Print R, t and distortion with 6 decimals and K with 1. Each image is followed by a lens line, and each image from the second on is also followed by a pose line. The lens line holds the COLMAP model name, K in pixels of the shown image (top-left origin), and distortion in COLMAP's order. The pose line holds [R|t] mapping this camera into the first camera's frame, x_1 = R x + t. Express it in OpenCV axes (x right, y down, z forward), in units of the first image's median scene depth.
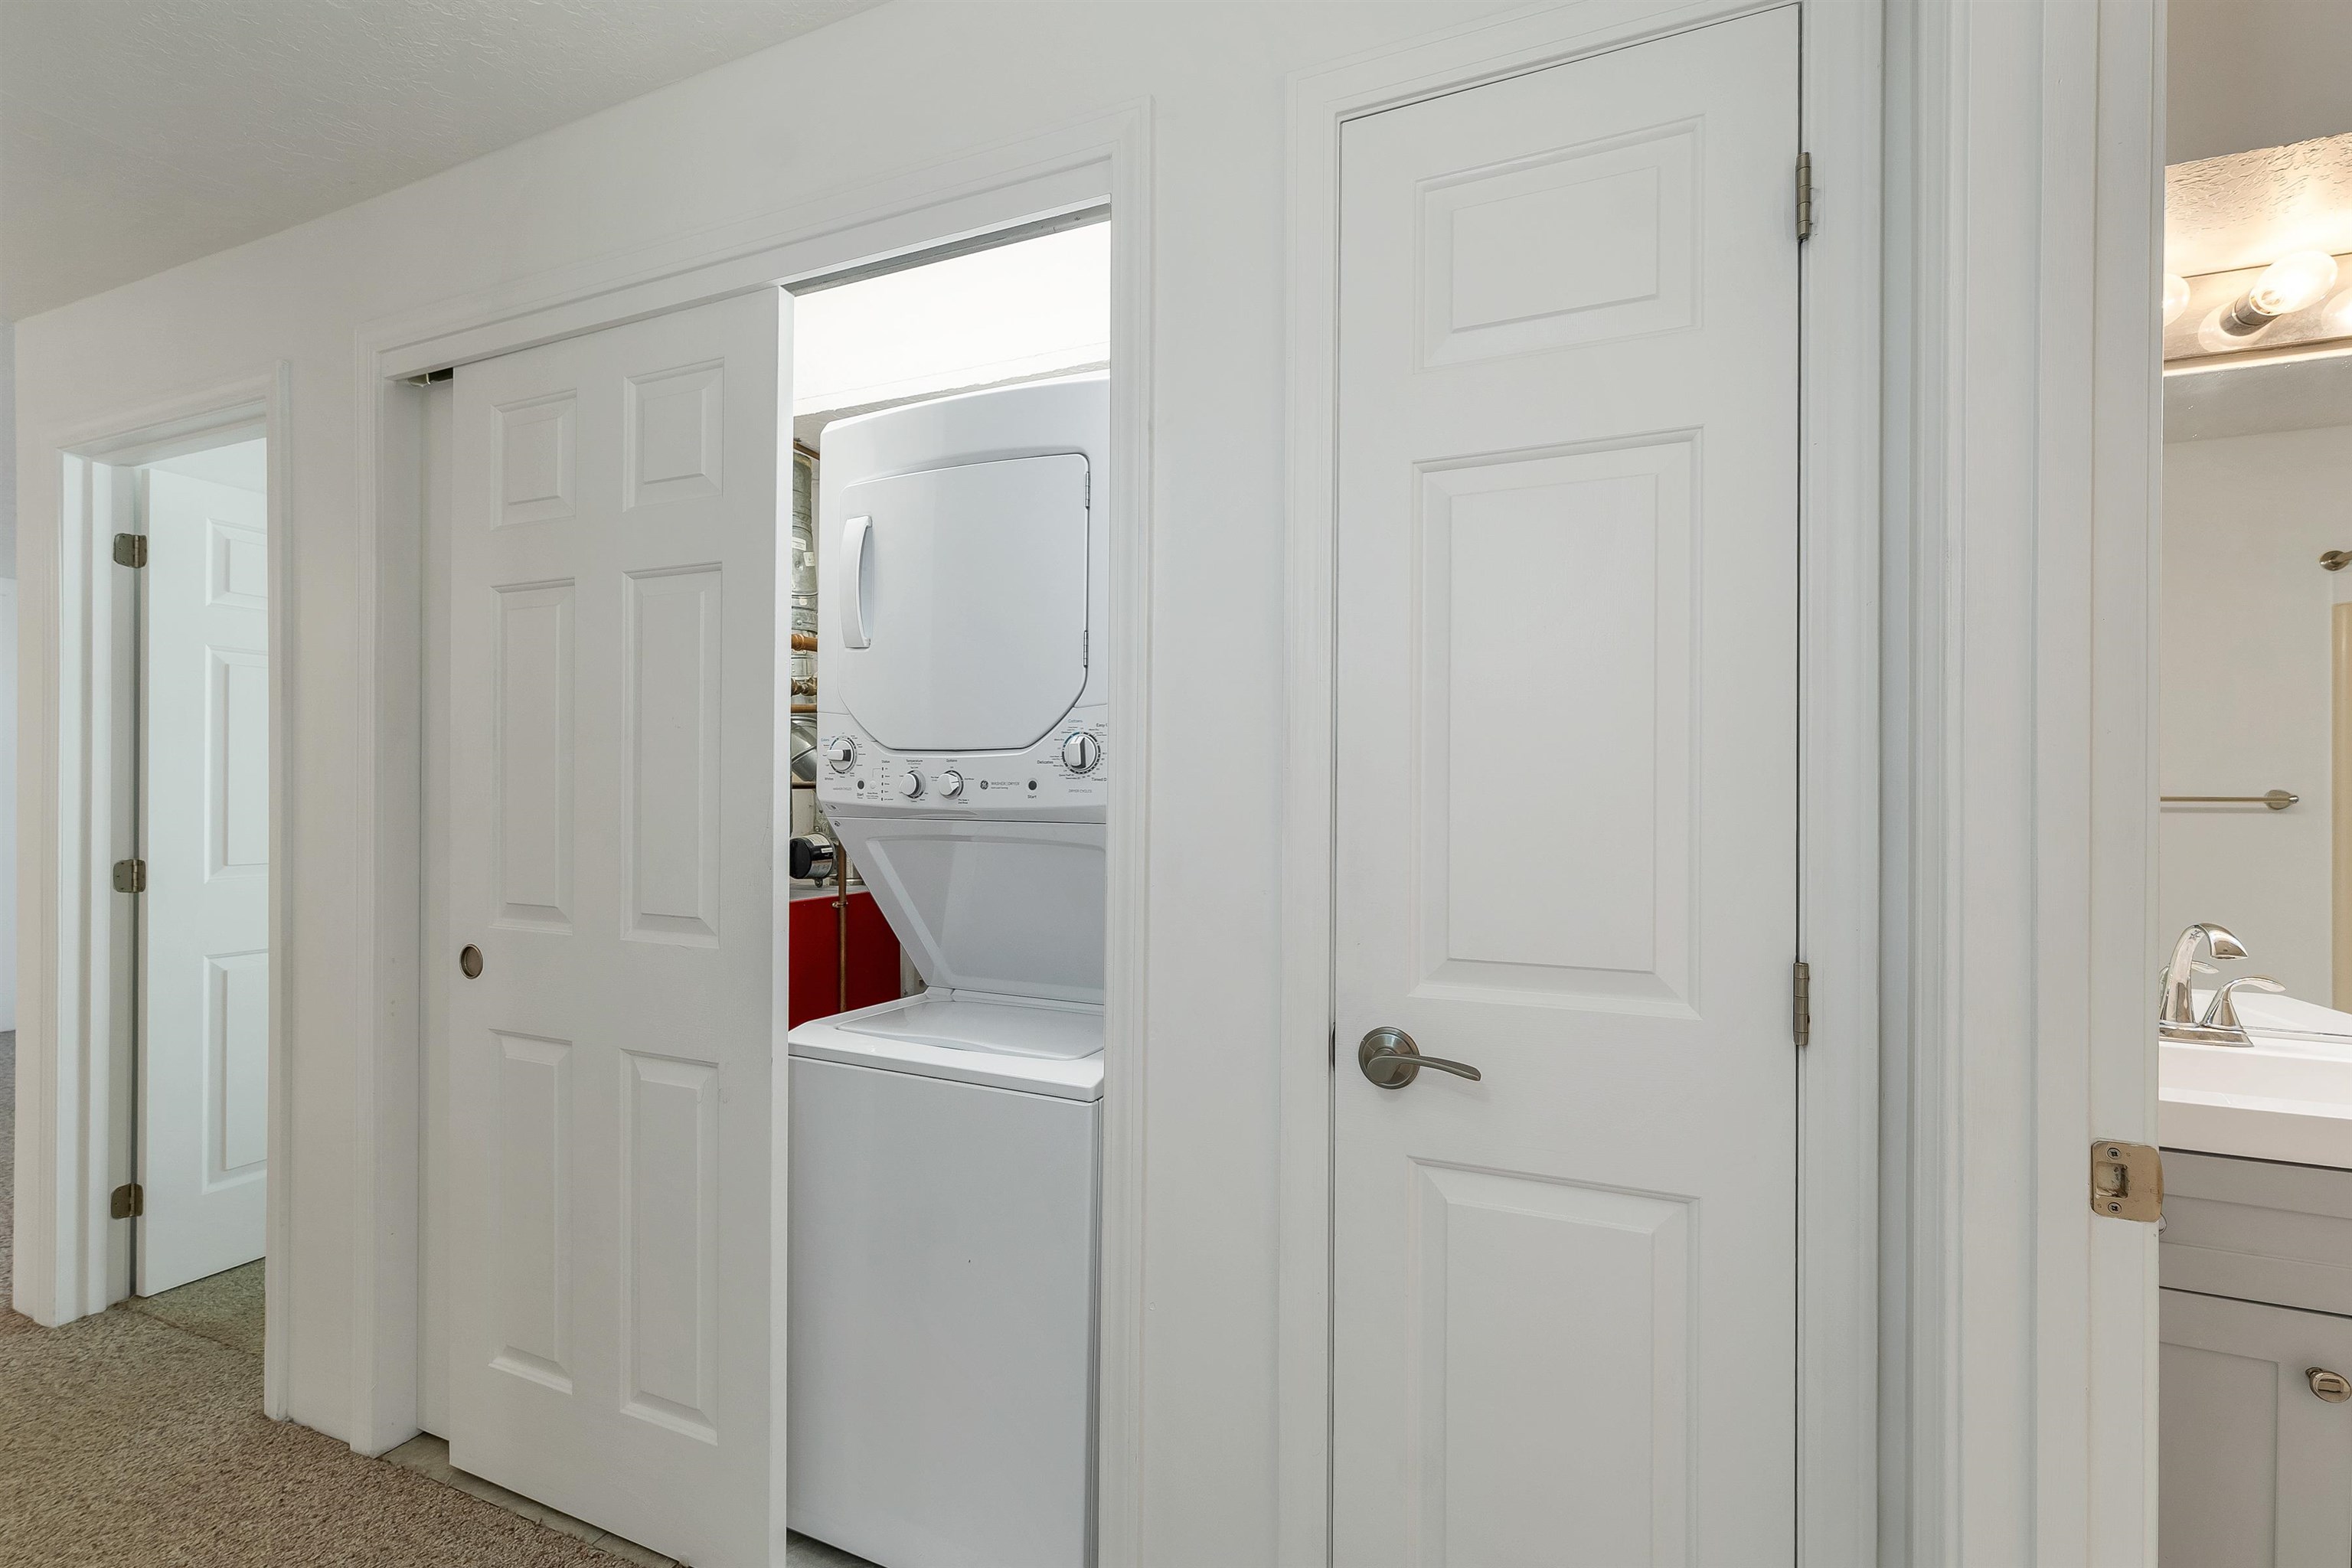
lens RADIAL K [[984.1, 0, 1177.5], [0, 984.1, 789.4], [0, 0, 1]] dist [0.001190, 0.000177]
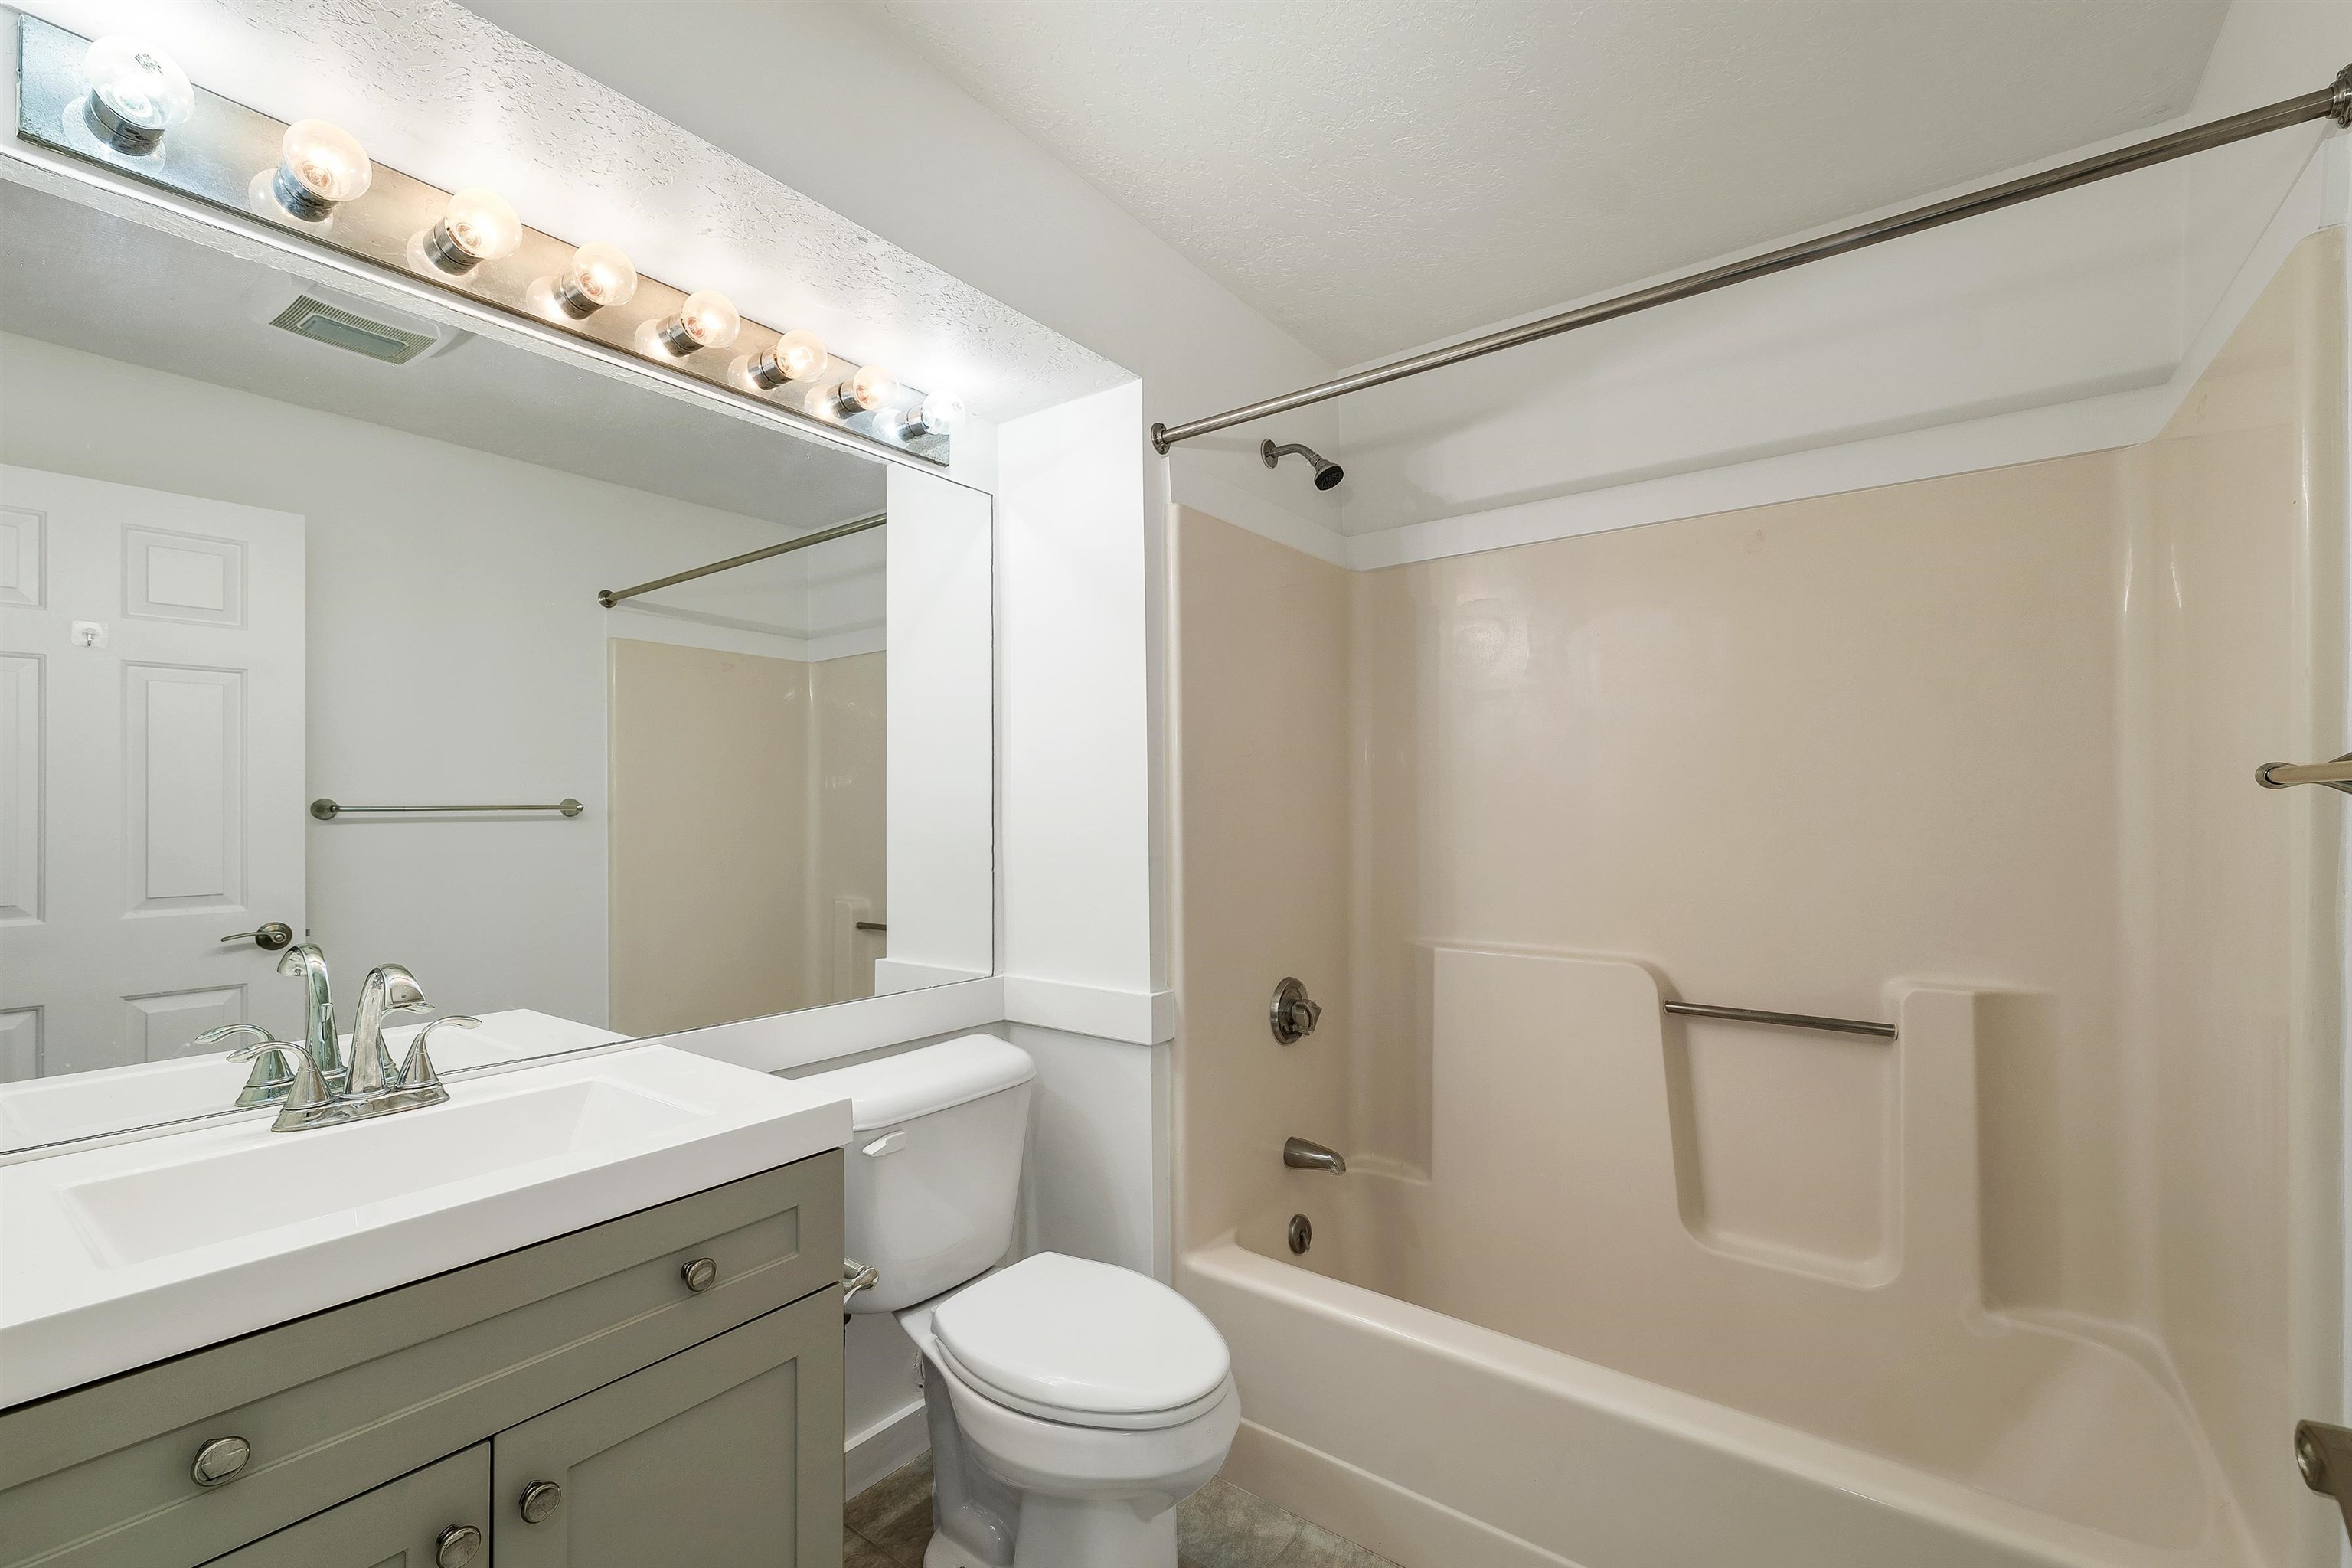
lens RADIAL K [[984.1, 0, 1177.7], [0, 984.1, 800.2], [0, 0, 1]] dist [0.001190, 0.000177]
pose [[0.224787, -0.000301, 0.974408, 0.395346], [-0.001406, 0.999999, 0.000633, -0.000128], [-0.974407, -0.001512, 0.224786, 0.189151]]
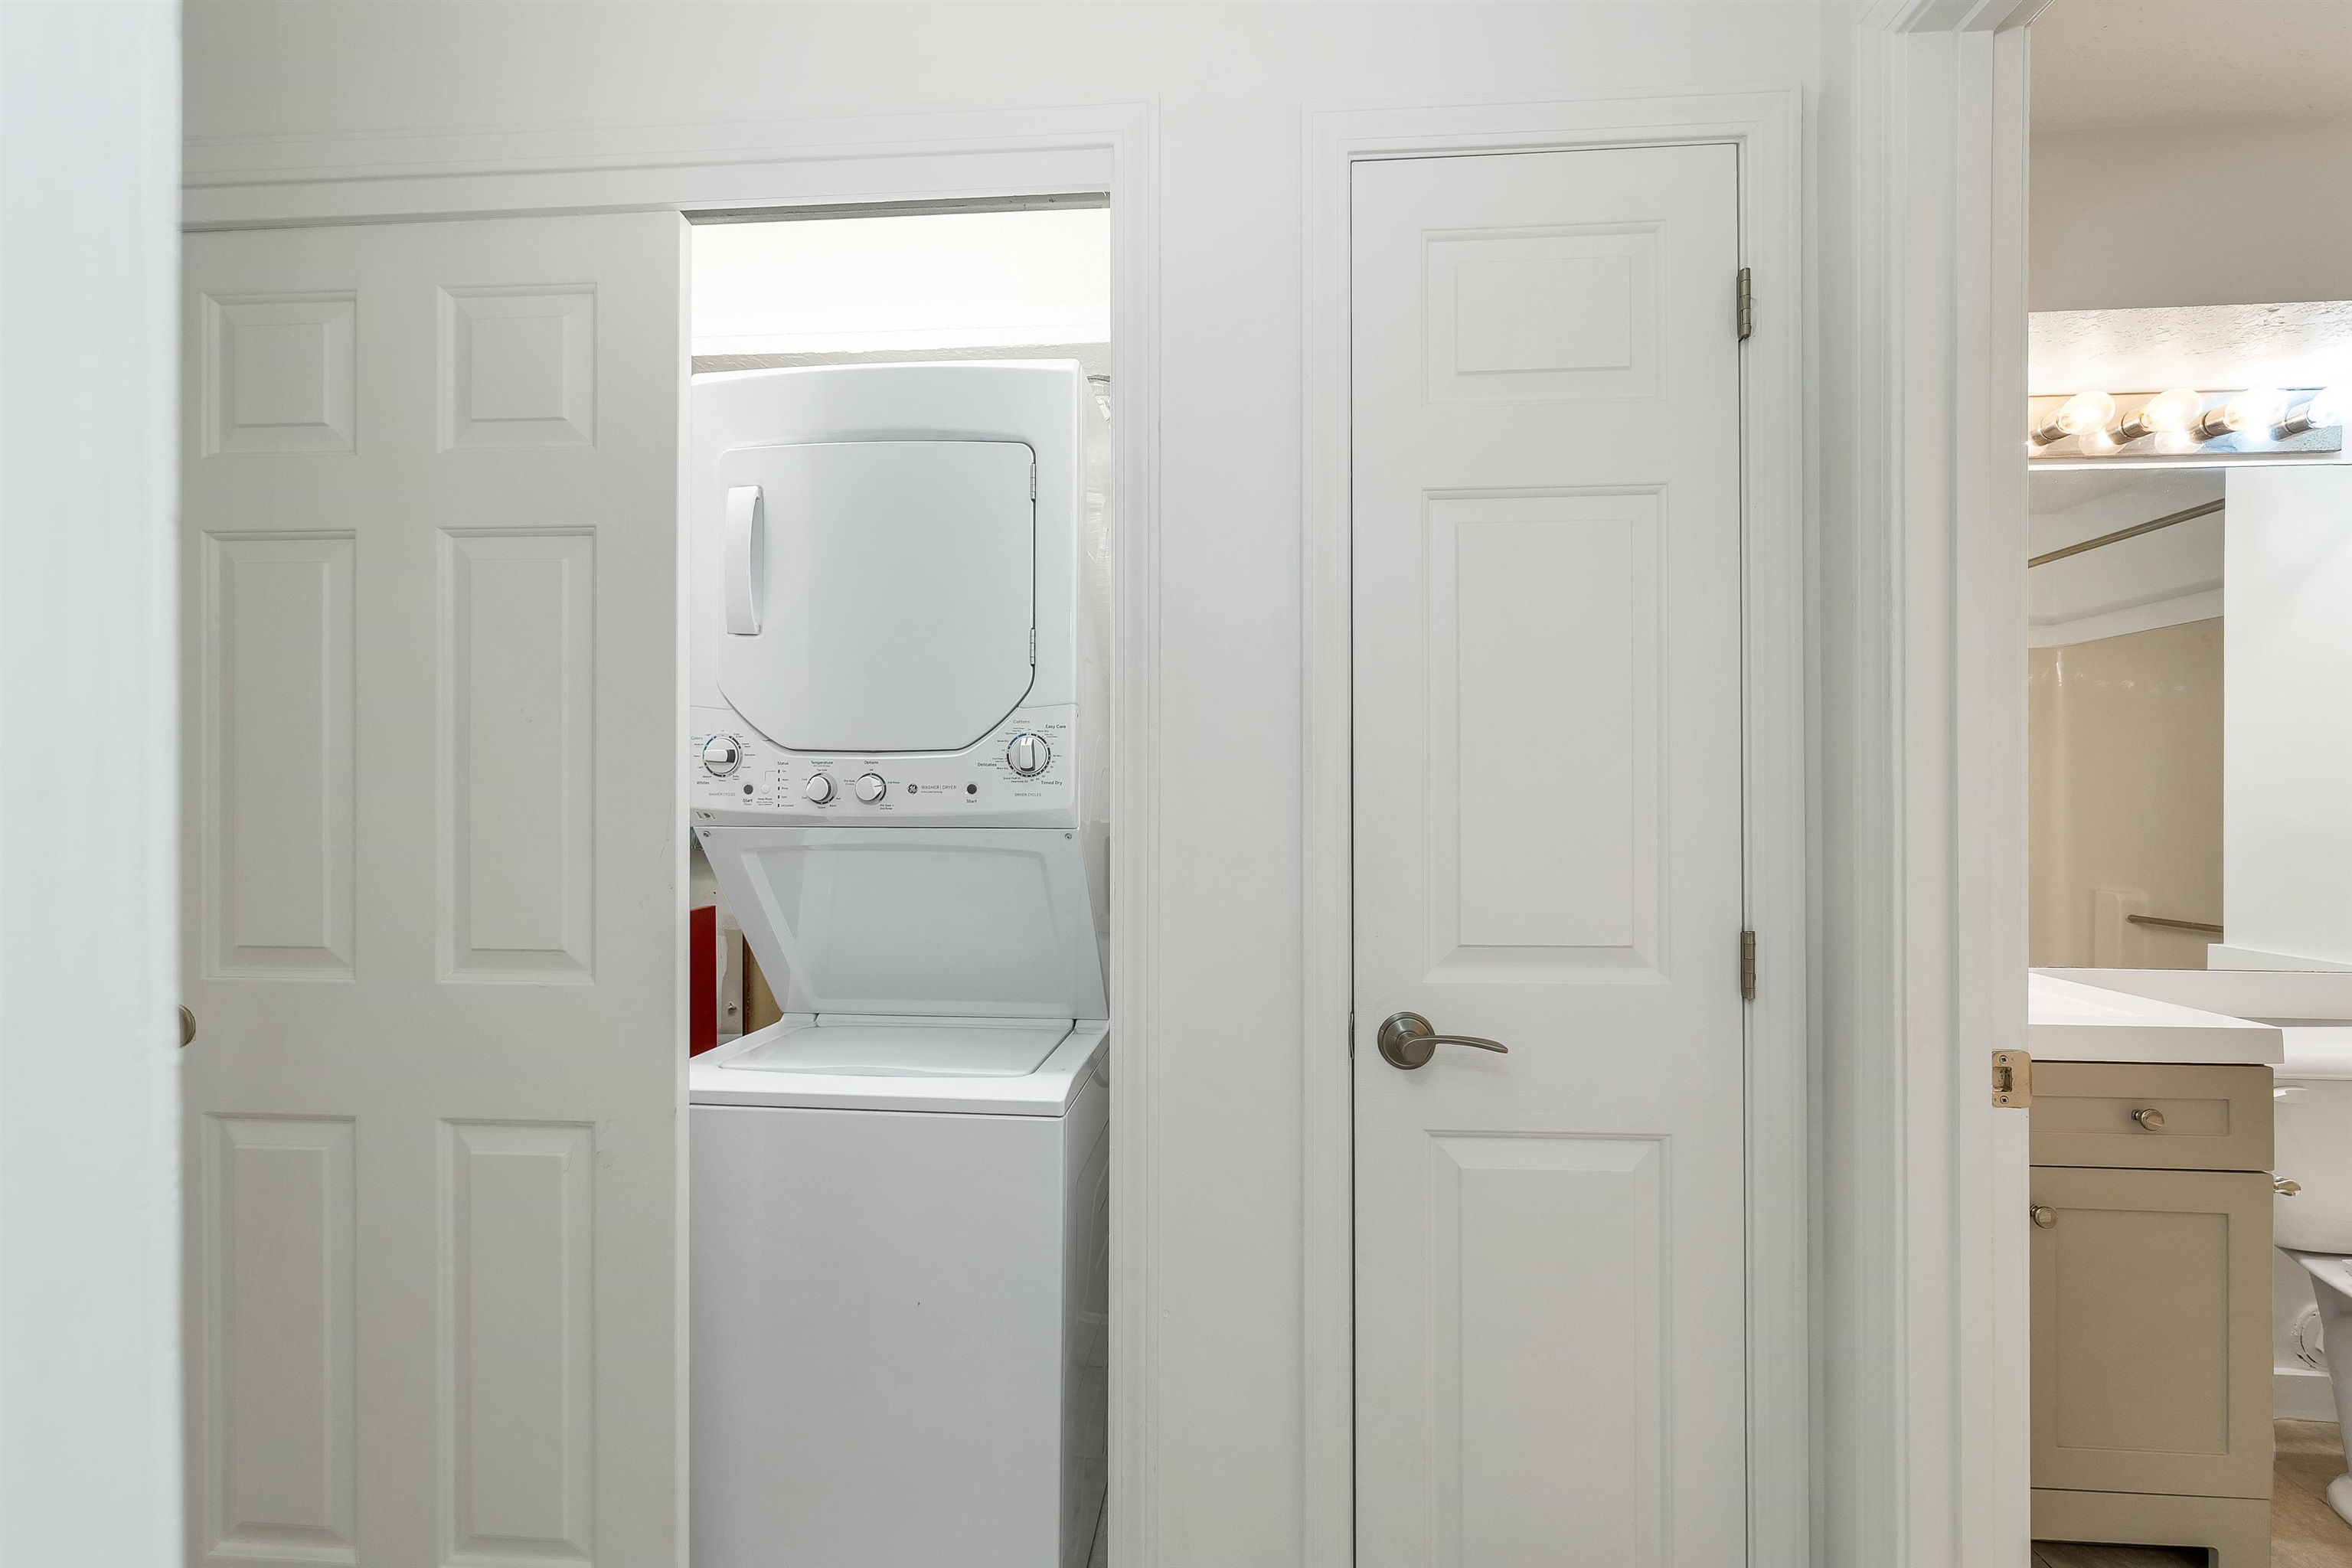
lens RADIAL K [[984.1, 0, 1170.8], [0, 984.1, 791.4], [0, 0, 1]] dist [0.001190, 0.000177]
pose [[0.946873, -0.006036, 0.321551, -0.268427], [0.006050, 0.999981, 0.000953, -0.001856], [-0.321550, 0.001043, 0.946892, 0.045309]]
